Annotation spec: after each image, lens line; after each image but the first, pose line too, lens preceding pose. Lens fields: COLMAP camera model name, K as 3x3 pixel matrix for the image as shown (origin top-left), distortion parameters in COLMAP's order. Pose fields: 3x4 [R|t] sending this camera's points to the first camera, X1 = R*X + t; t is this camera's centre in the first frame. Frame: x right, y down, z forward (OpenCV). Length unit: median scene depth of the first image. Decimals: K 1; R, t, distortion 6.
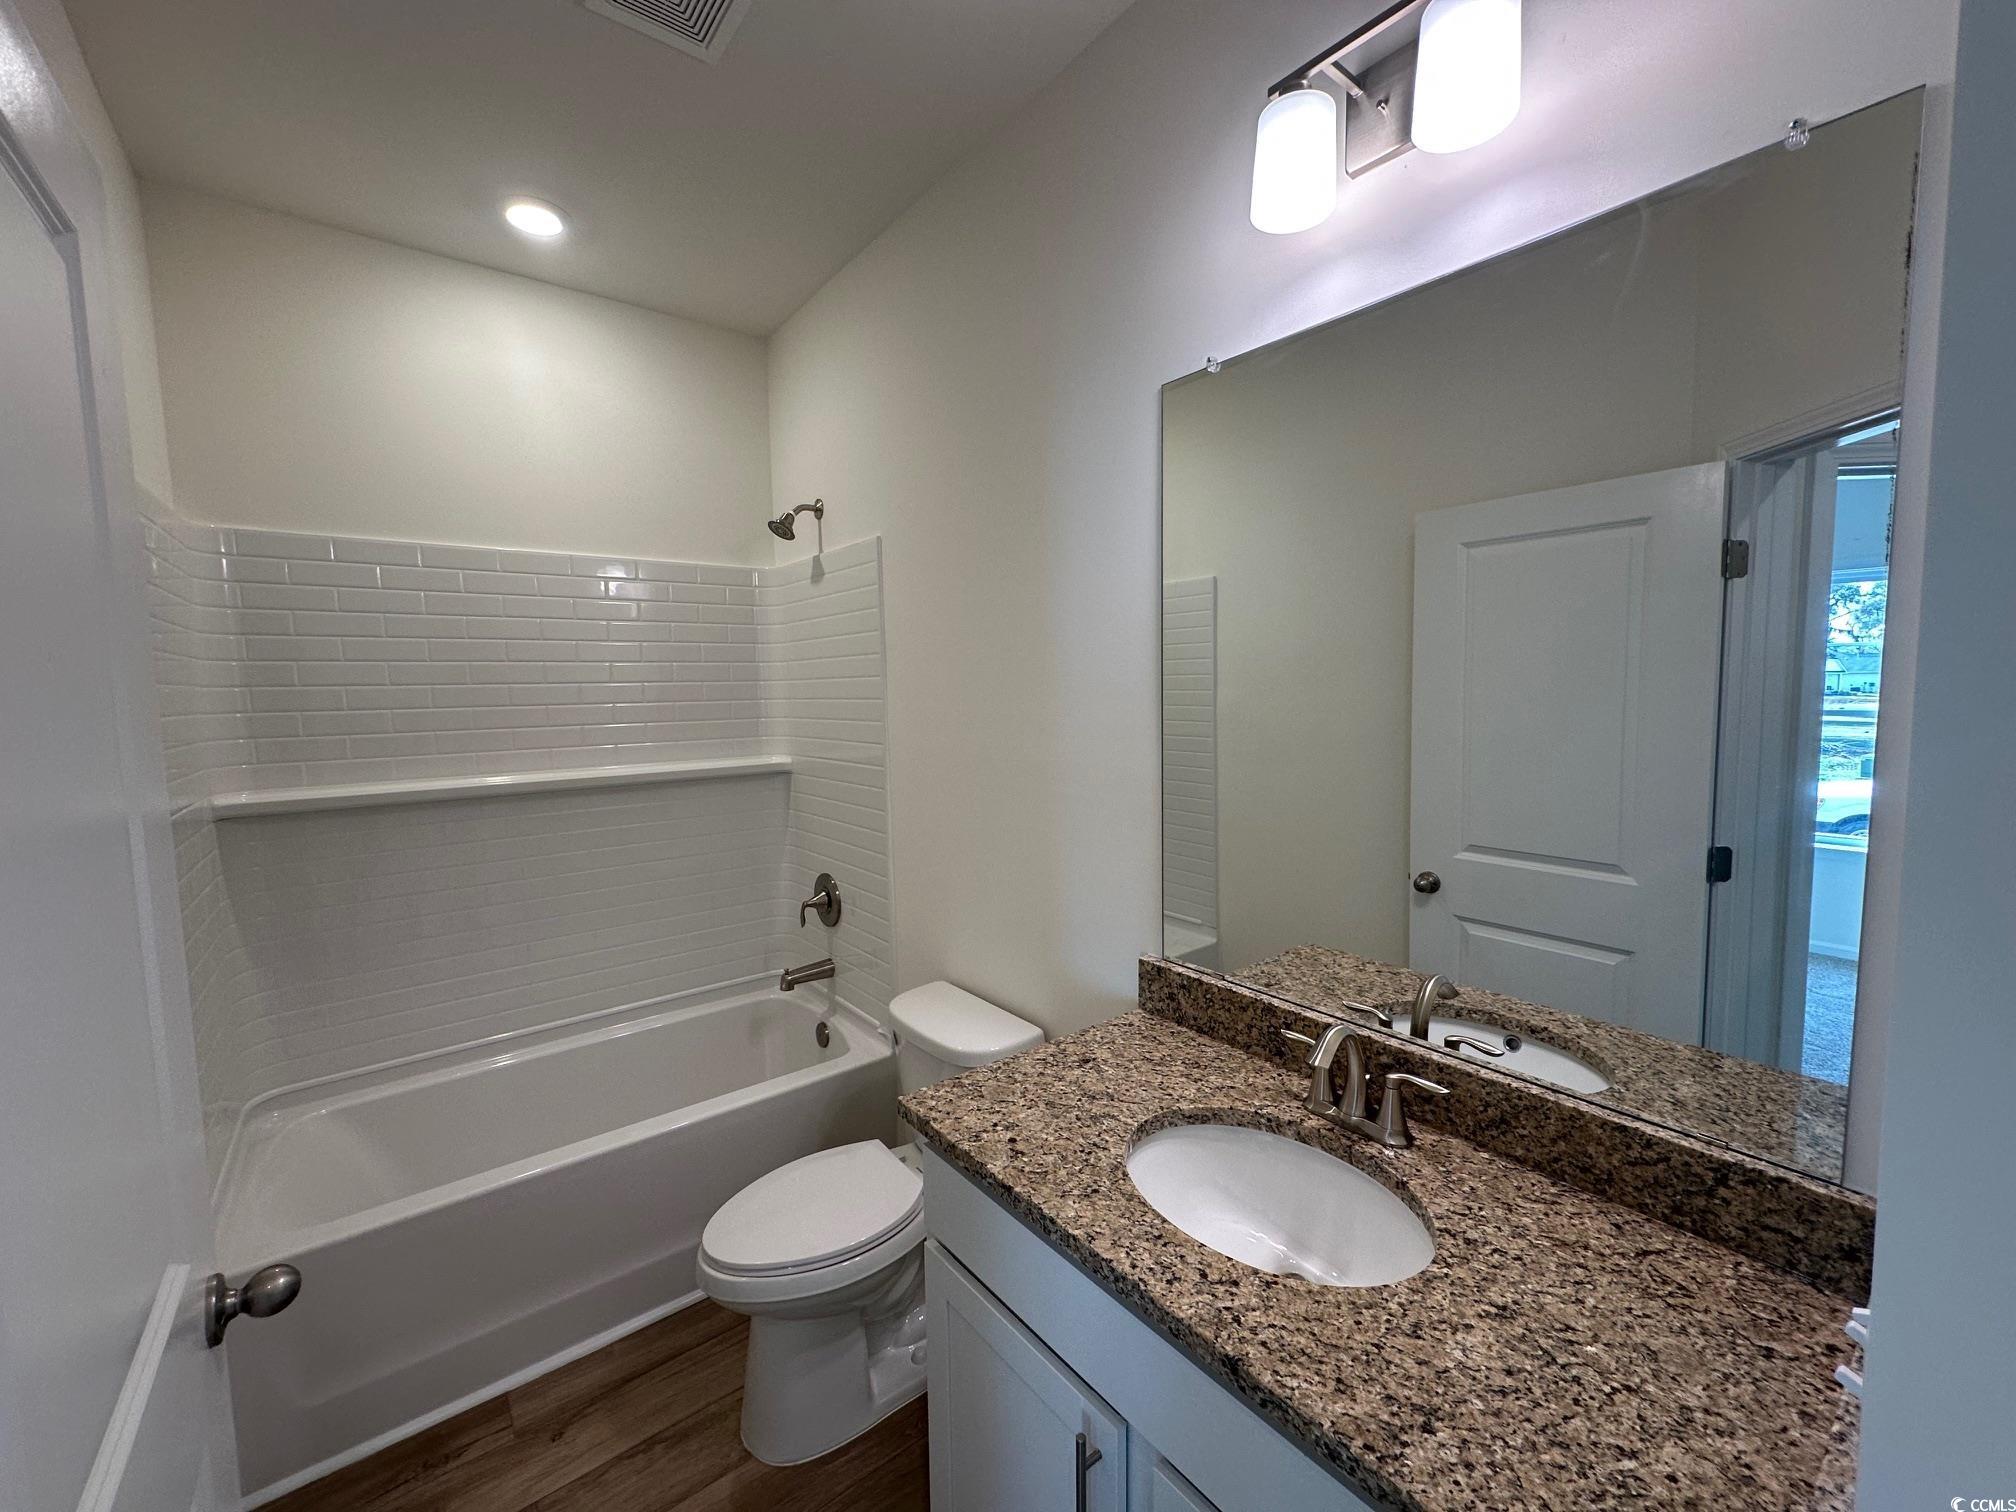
lens RADIAL K [[803.6, 0, 1008.0], [0, 803.6, 756.0], [0, 0, 1]] dist [-0.000898, -0.000055]
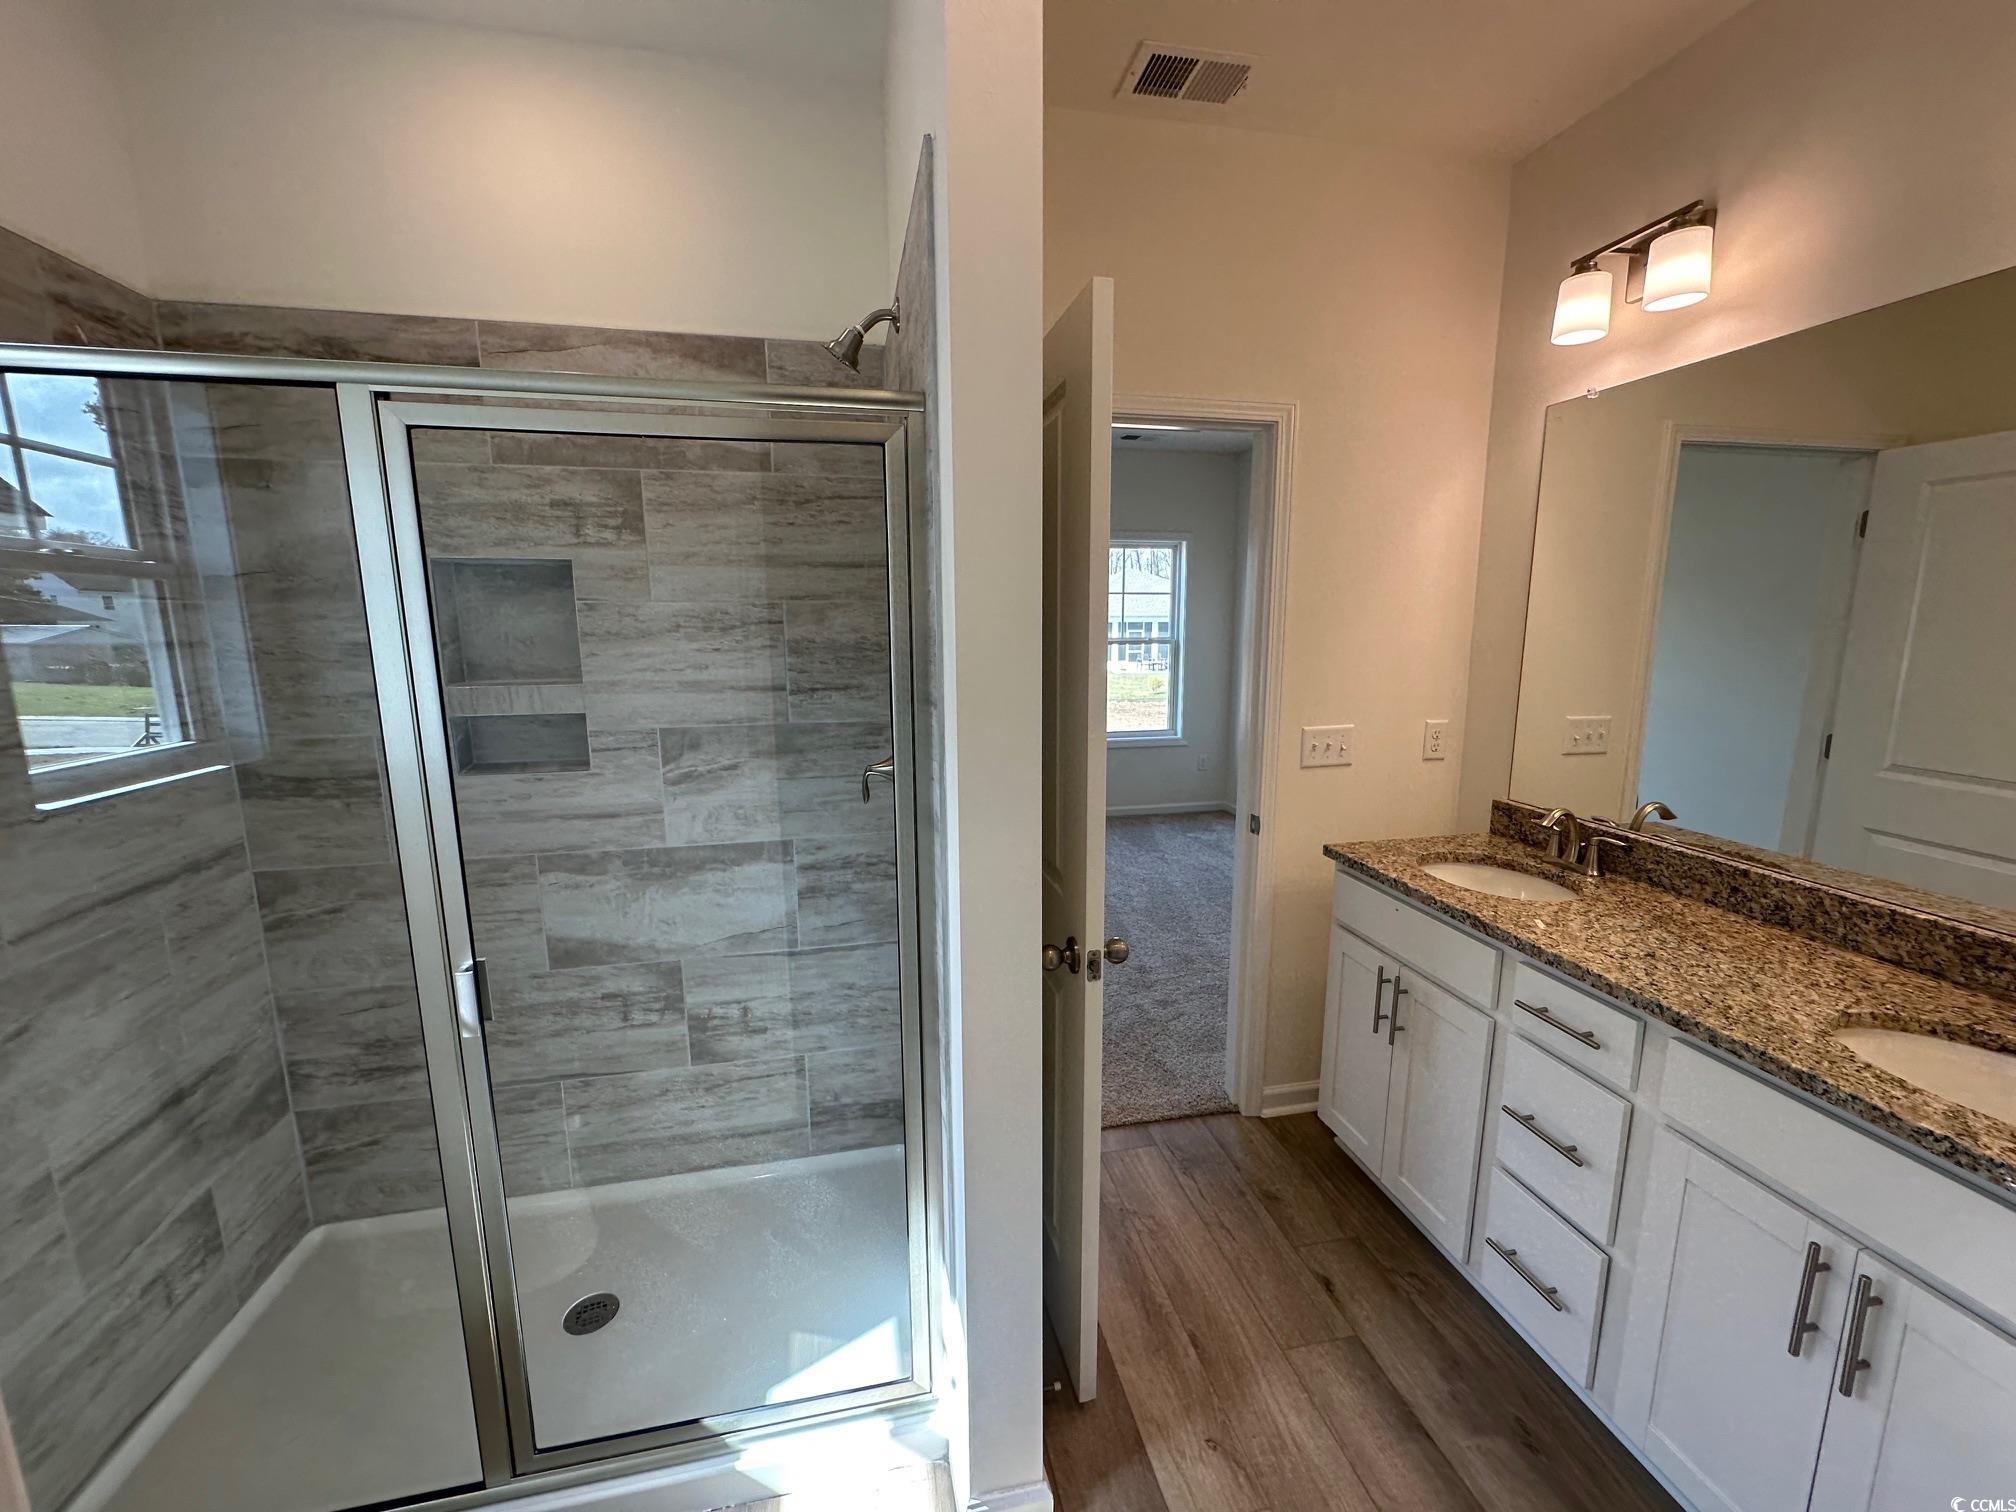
lens RADIAL K [[803.6, 0, 1008.0], [0, 803.6, 756.0], [0, 0, 1]] dist [-0.000898, -0.000055]
pose [[0.825549, 0.107397, -0.554017, 0.363670], [-0.062782, 0.993109, 0.098963, 0.127692], [0.560828, -0.046917, 0.826602, -1.098438]]
